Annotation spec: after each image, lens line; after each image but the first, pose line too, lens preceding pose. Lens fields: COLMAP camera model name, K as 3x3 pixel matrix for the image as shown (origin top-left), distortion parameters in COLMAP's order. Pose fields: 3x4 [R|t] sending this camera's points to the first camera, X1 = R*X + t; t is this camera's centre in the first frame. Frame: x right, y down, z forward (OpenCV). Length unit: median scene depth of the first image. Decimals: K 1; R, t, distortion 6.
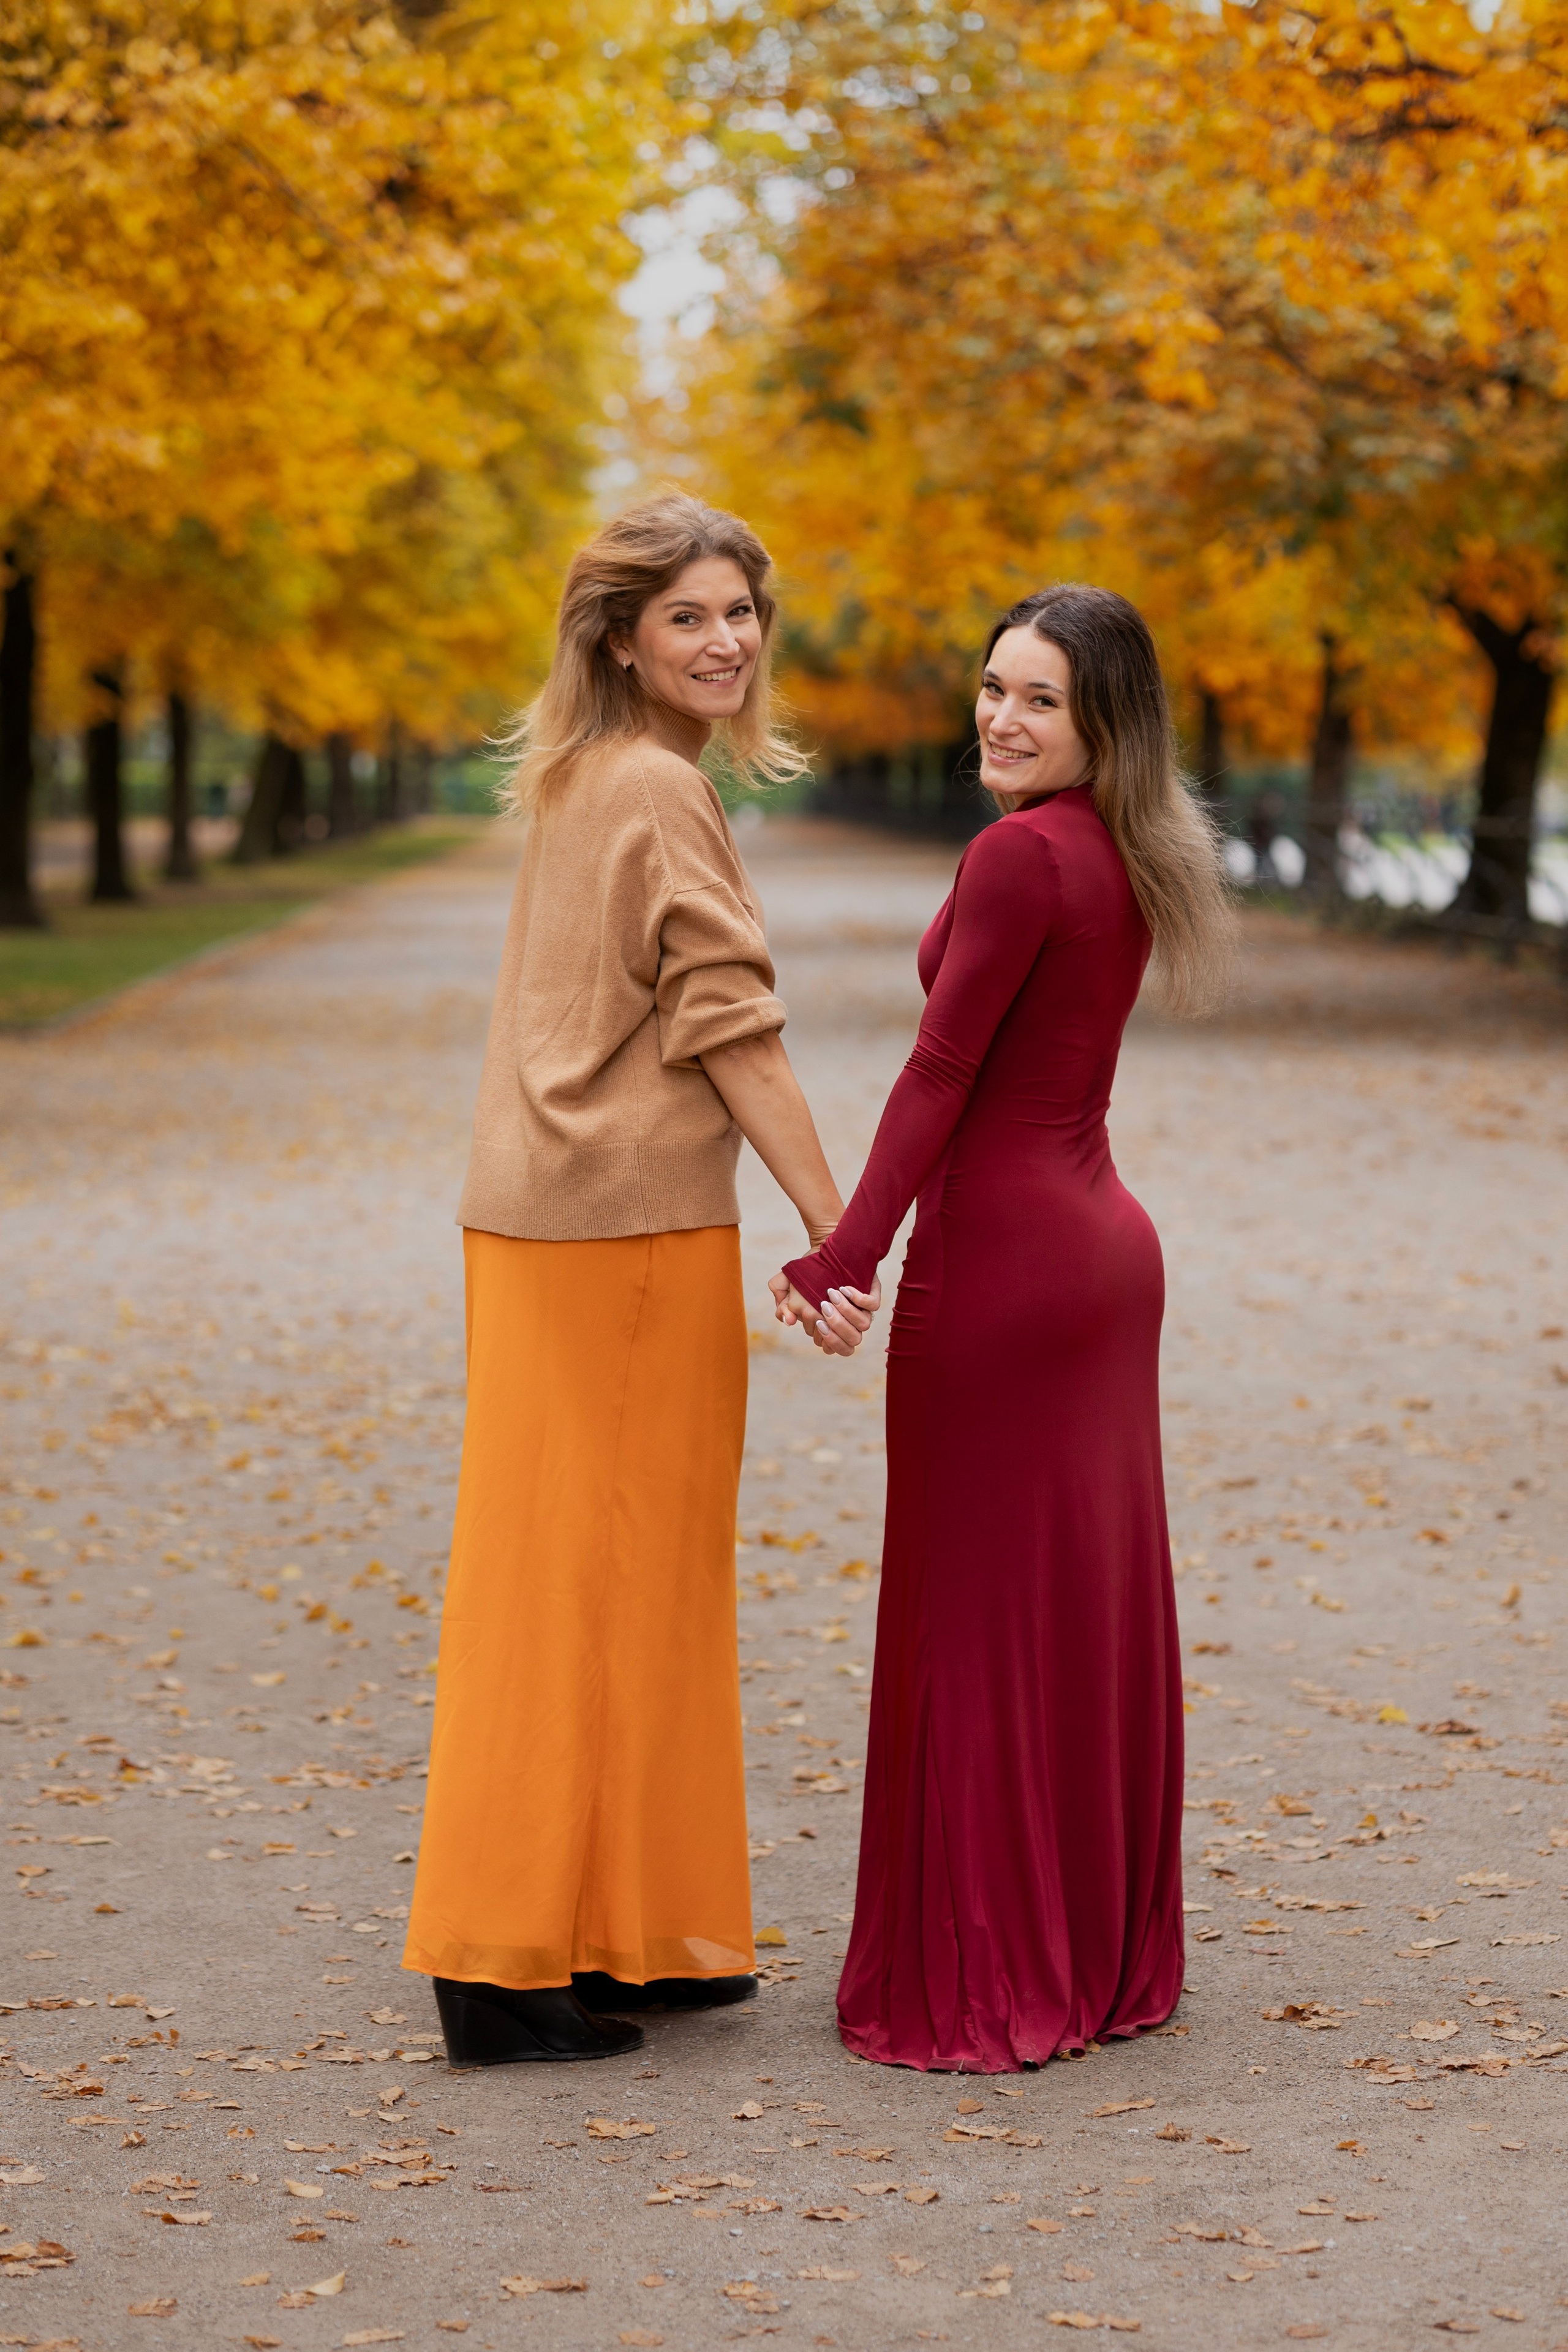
lens RADIAL K [[5798.5, 0, 789.9], [0, 5798.5, 1242.1], [0, 0, 1]] dist [-0.064048, -0.336429]
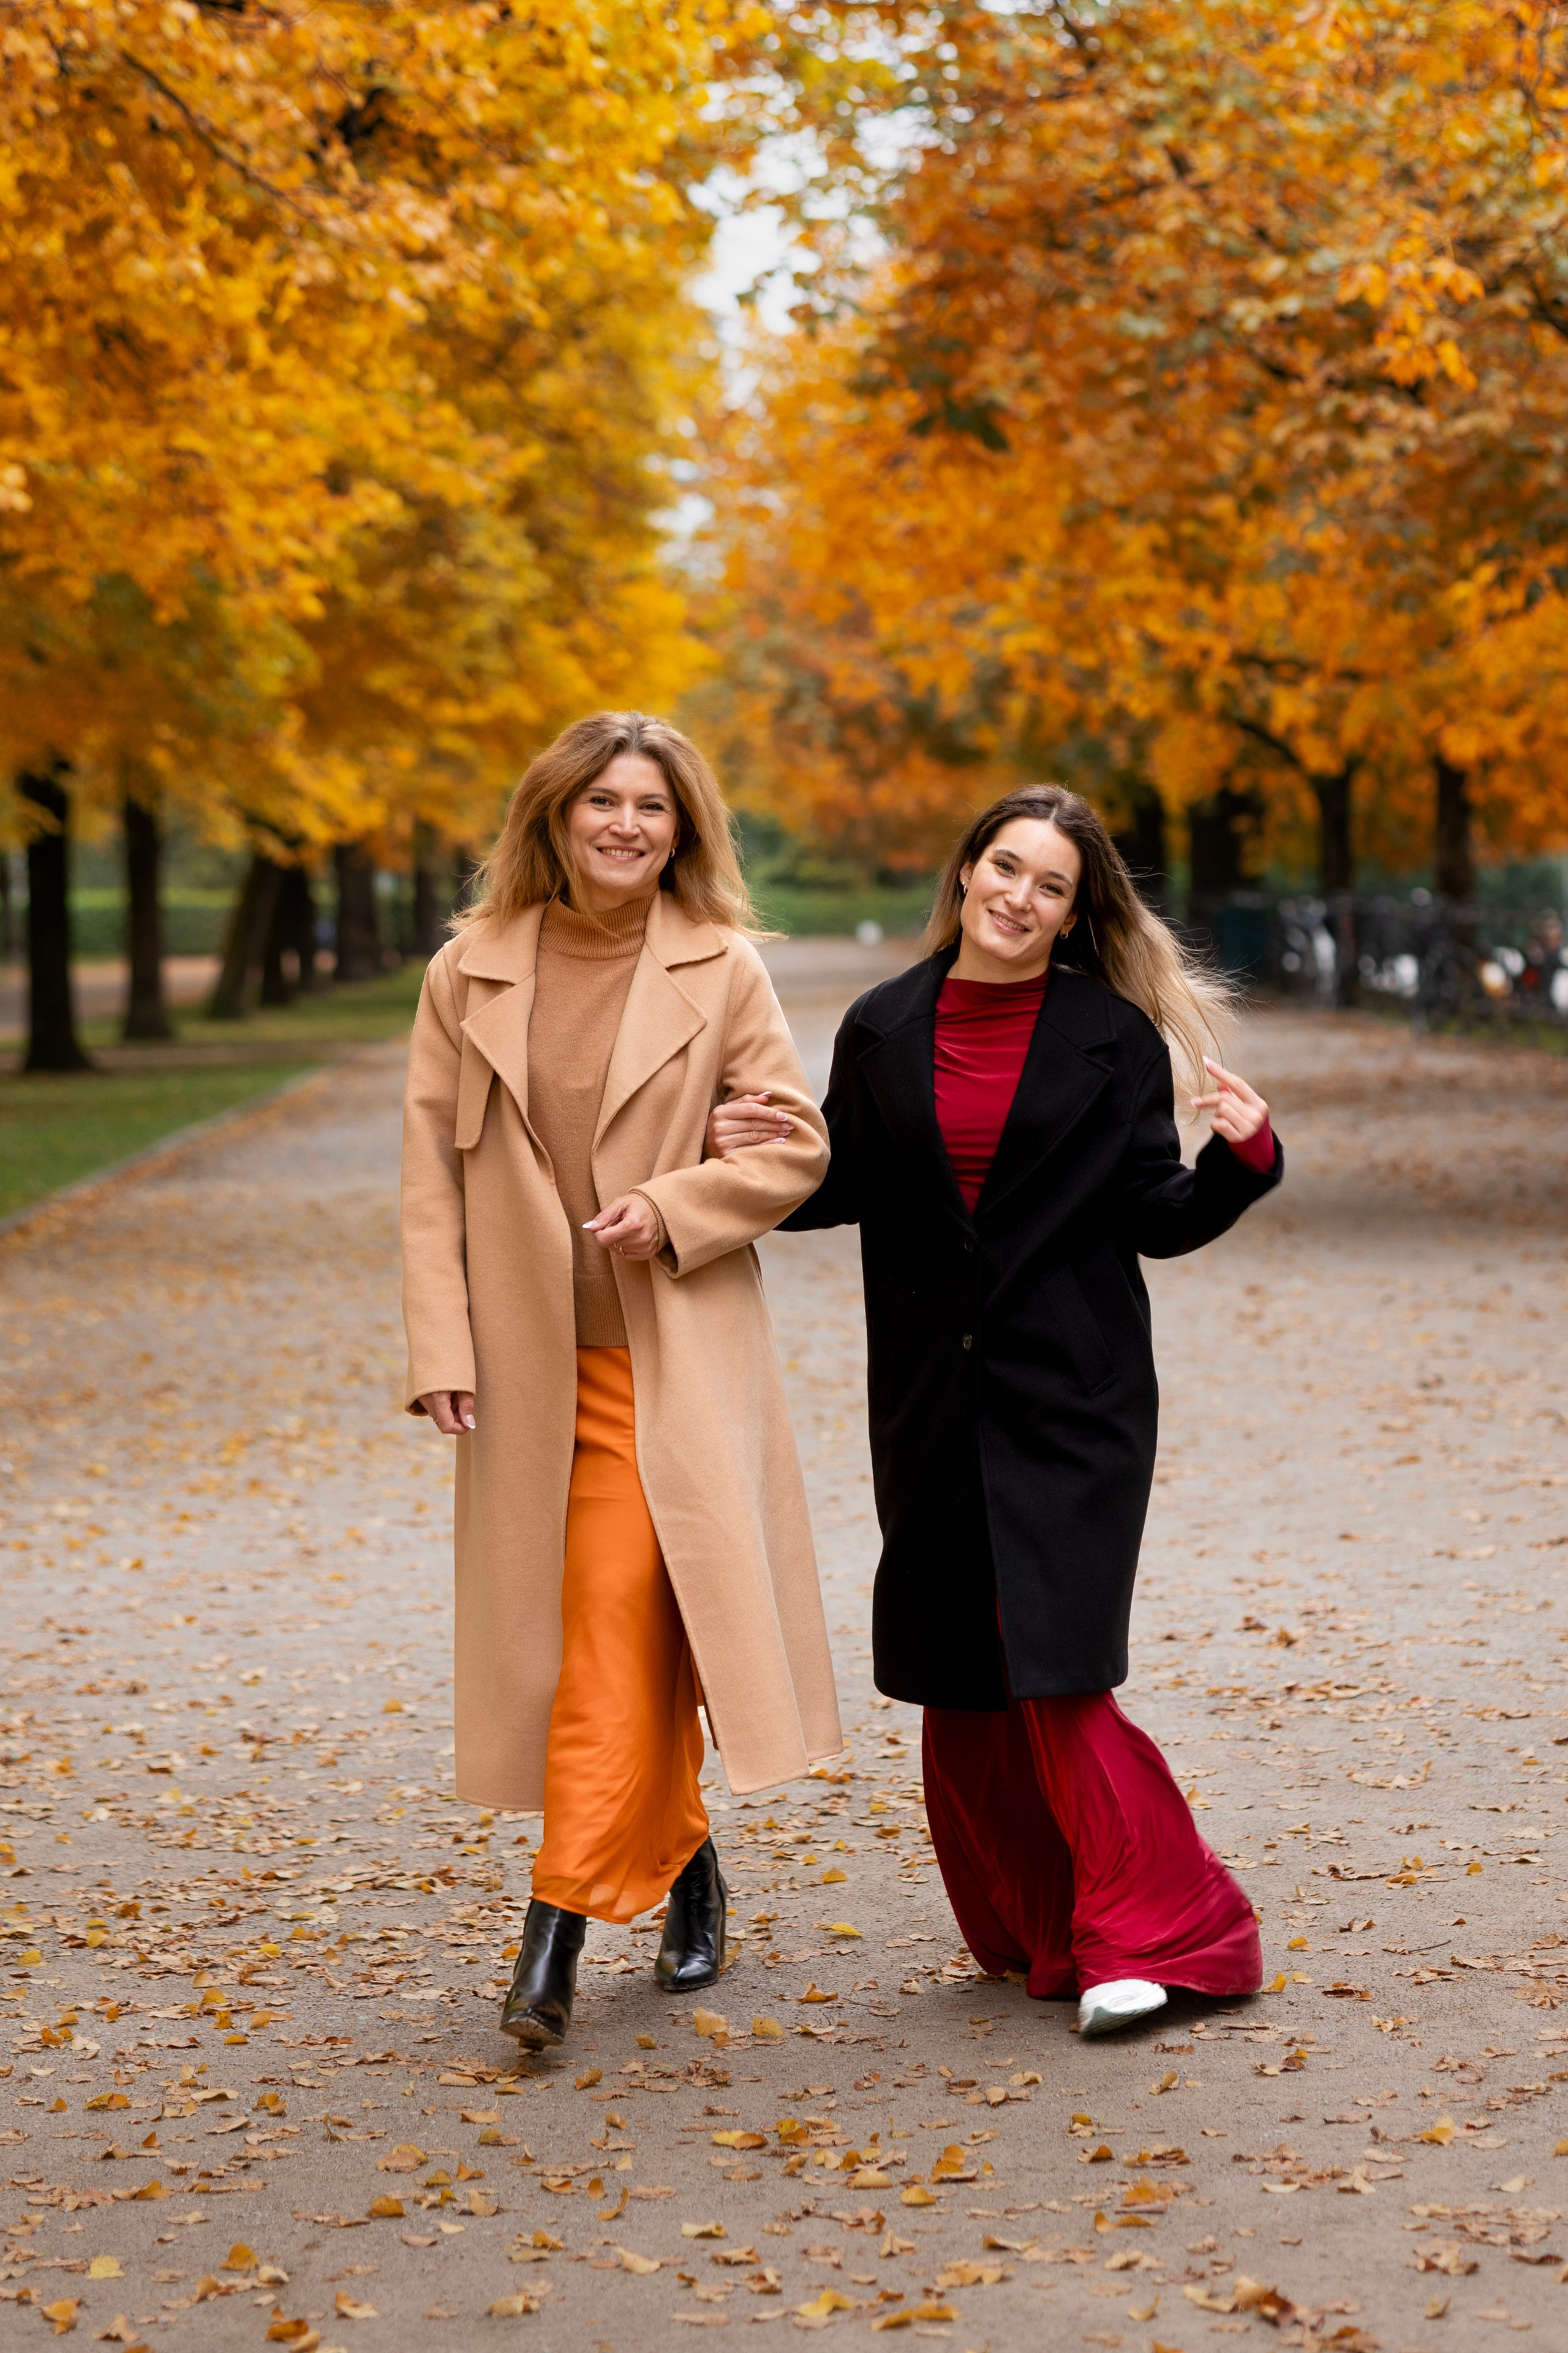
lens RADIAL K [[7087.4, 0, 784.0], [0, 7087.4, 1176.5], [0, 0, 1]] dist [-0.178181, 1.147032]
pose [[0.999499, -0.024229, -0.020357, 0.001712], [0.023430, 0.998980, -0.038598, -0.012169], [0.021272, 0.038102, 0.999047, 0.107070]]
